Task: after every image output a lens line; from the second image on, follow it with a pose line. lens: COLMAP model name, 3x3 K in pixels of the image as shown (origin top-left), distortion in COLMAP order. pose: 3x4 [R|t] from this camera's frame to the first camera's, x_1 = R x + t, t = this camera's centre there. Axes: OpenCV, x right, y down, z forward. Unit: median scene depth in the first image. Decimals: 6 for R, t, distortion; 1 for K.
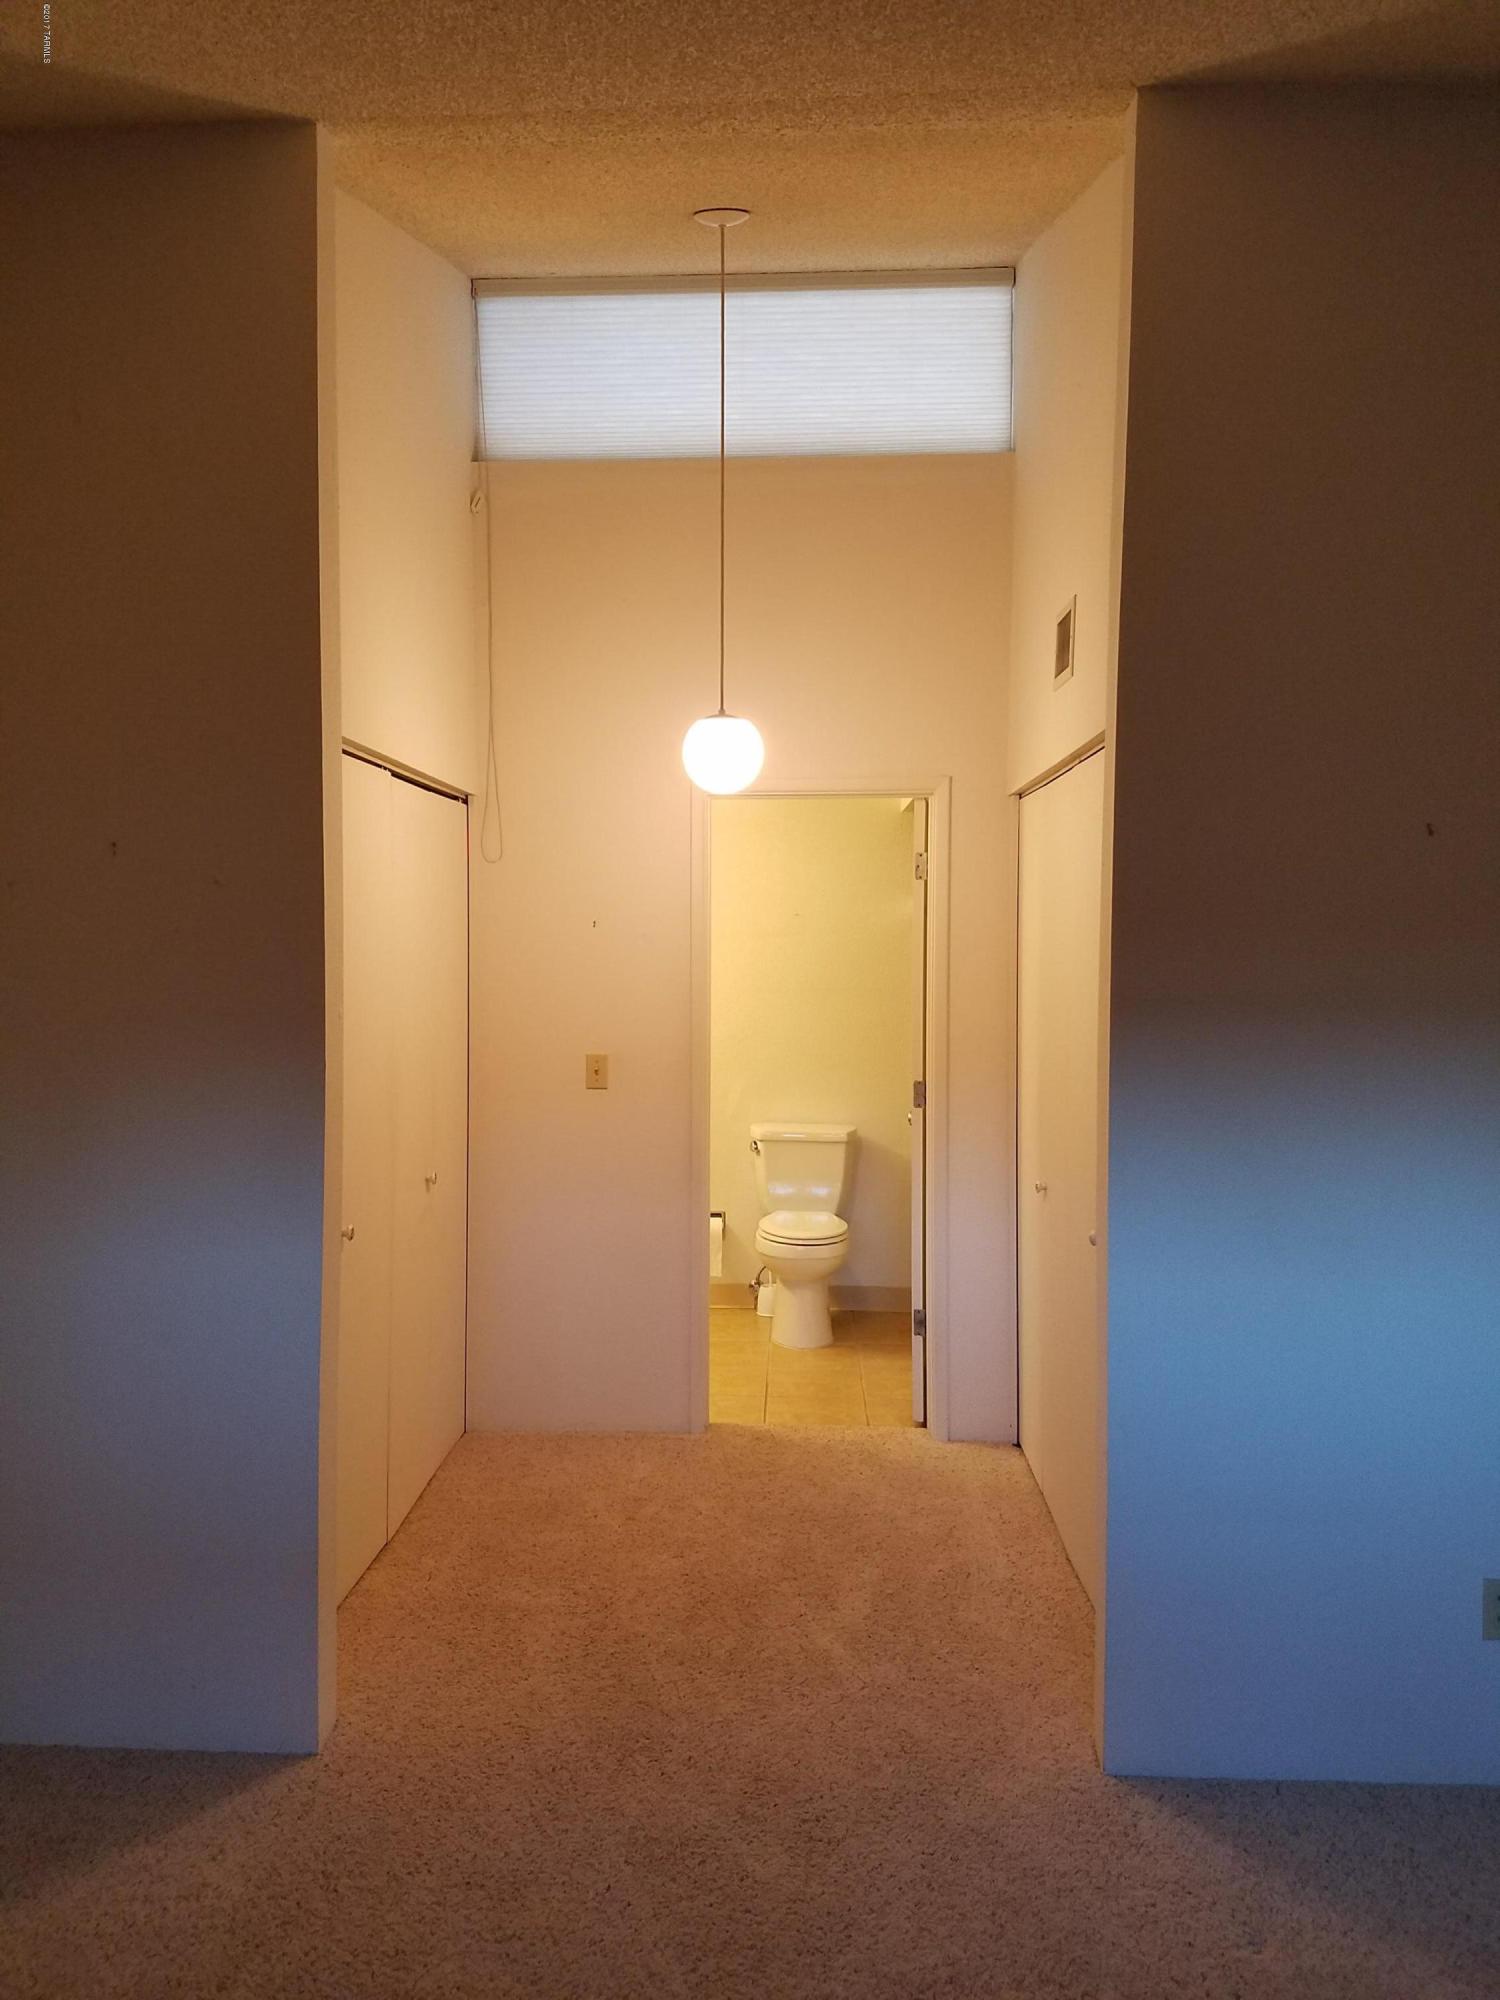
lens RADIAL K [[1612.8, 0, 720.0], [0, 1612.8, 958.2], [0, 0, 1]] dist [0.148513, -0.209928]
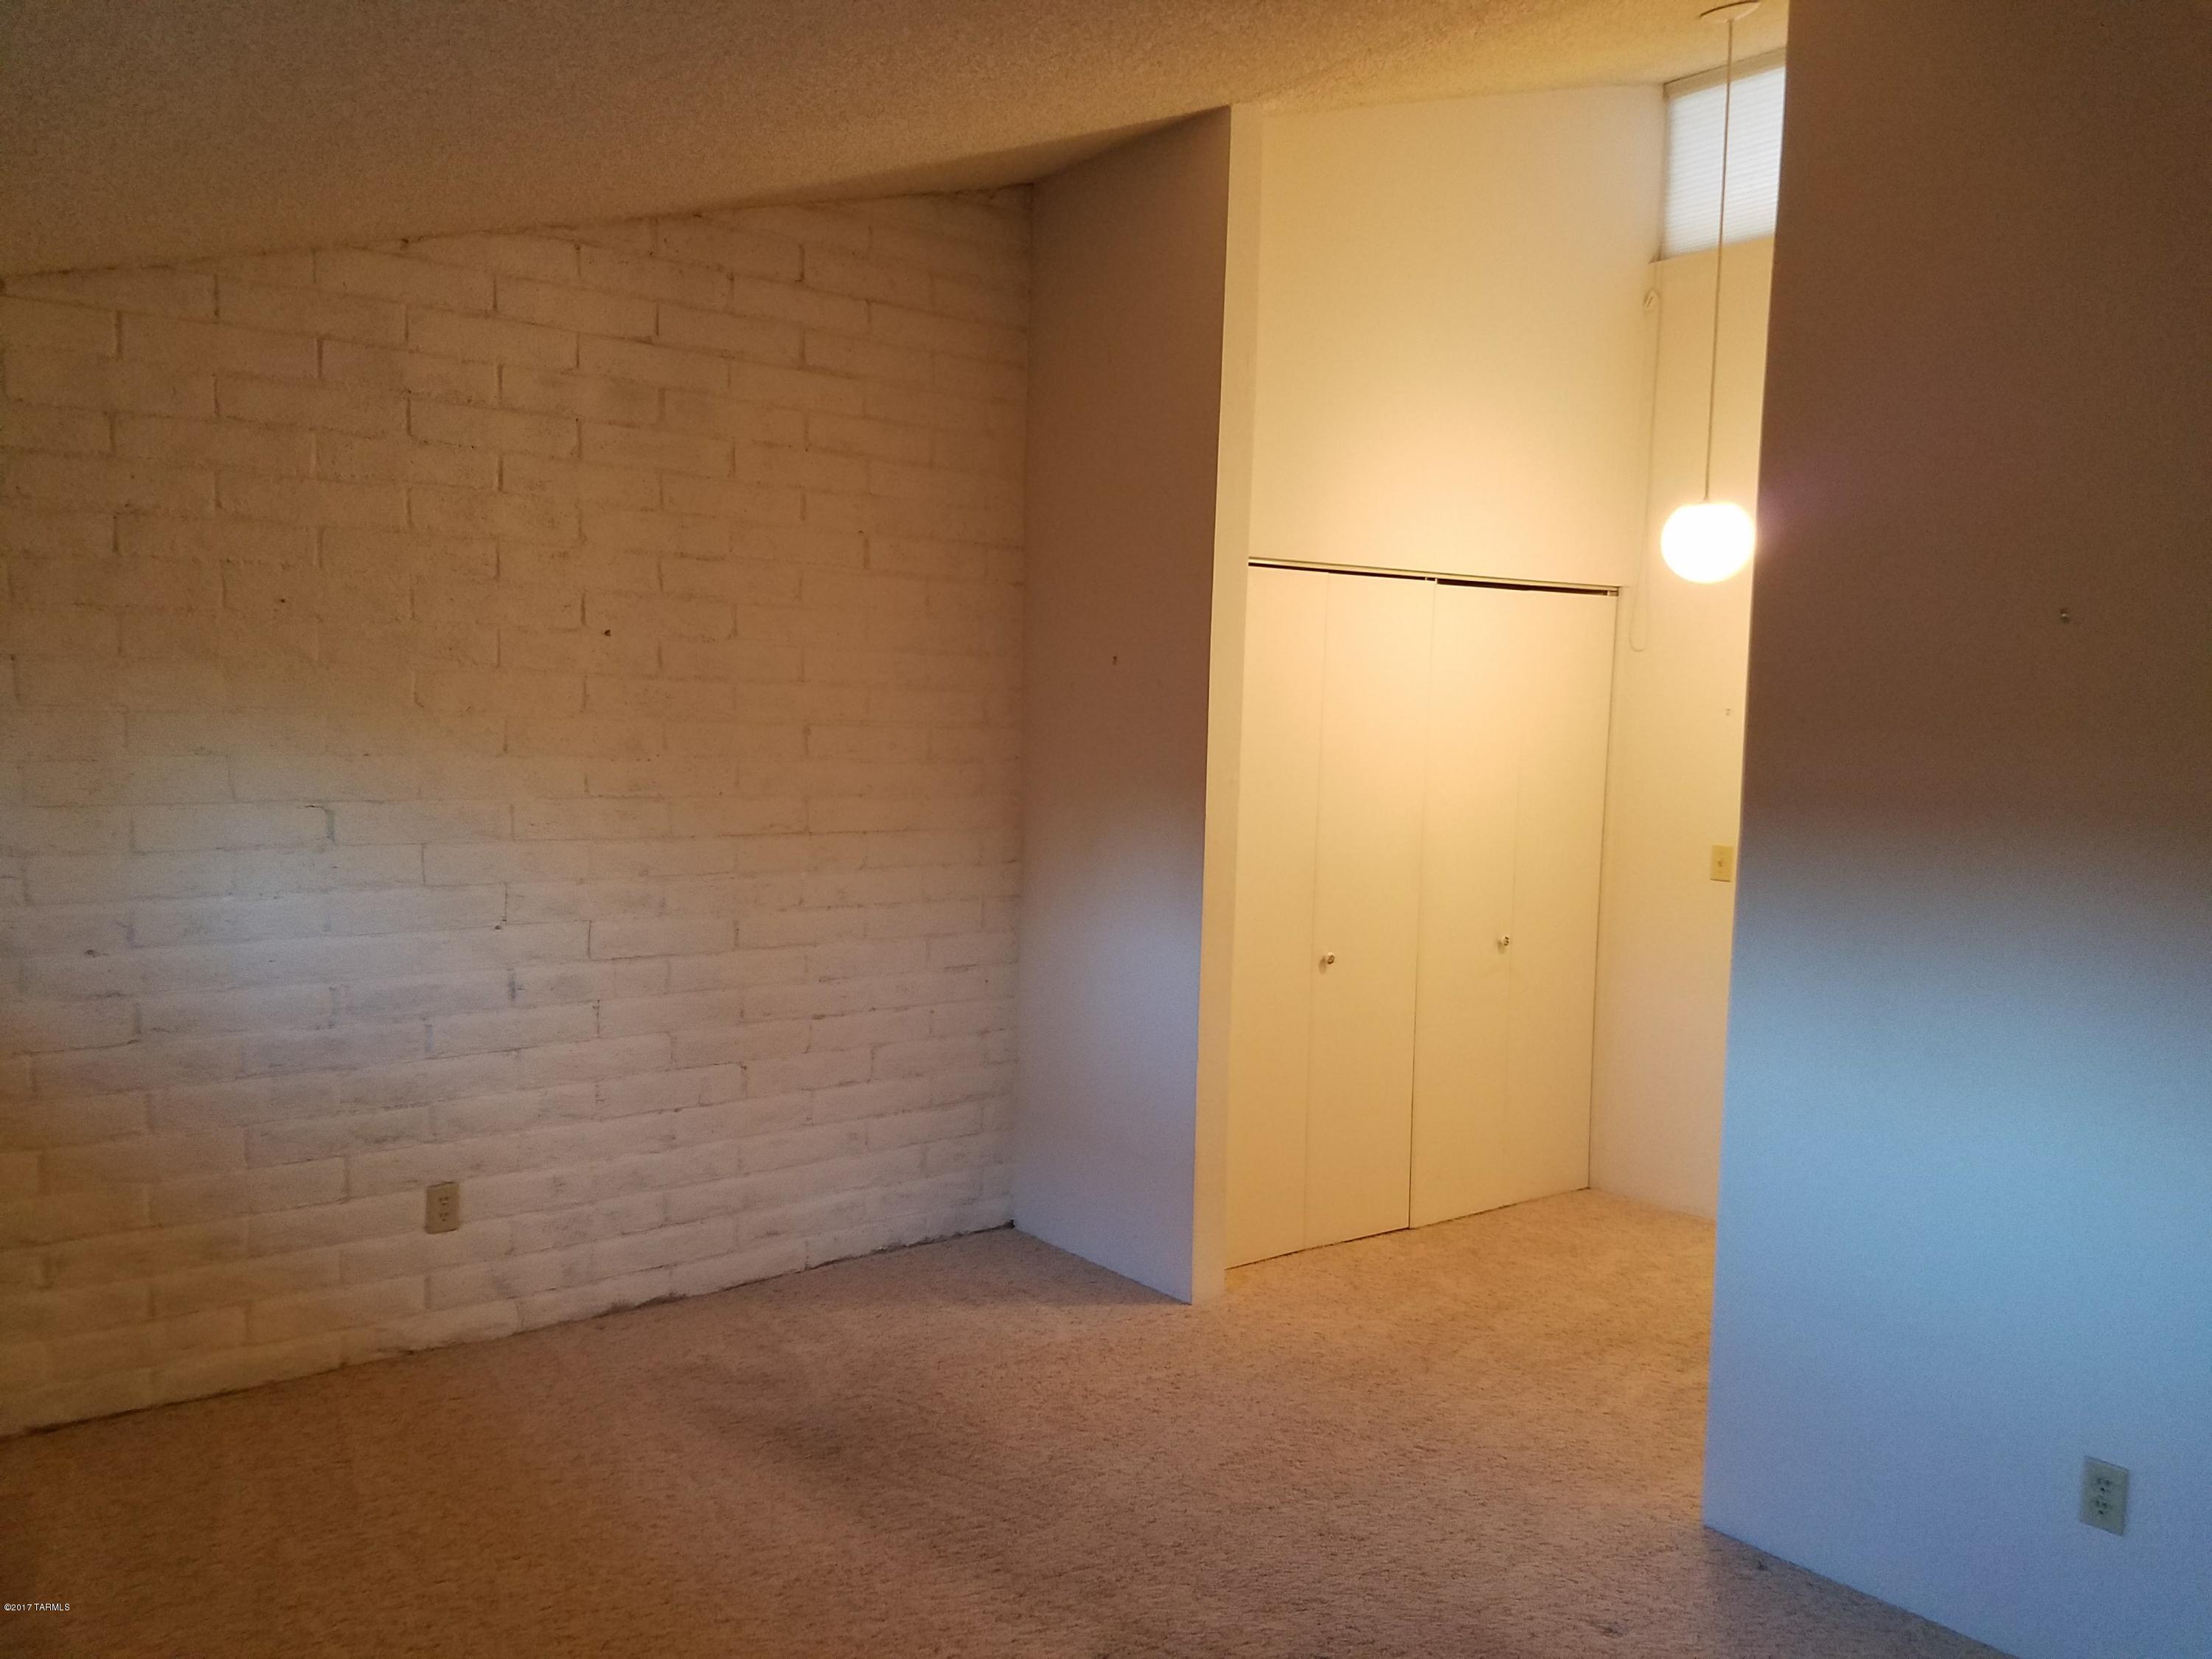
lens RADIAL K [[1783.8, 0, 1083.7], [0, 1783.8, 842.5], [0, 0, 1]] dist [0.148513, -0.209928]
pose [[0.668169, 0.082600, -0.739410, 0.606295], [-0.051020, 0.996566, 0.065223, 0.006173], [0.742258, -0.005855, 0.670089, -0.047469]]
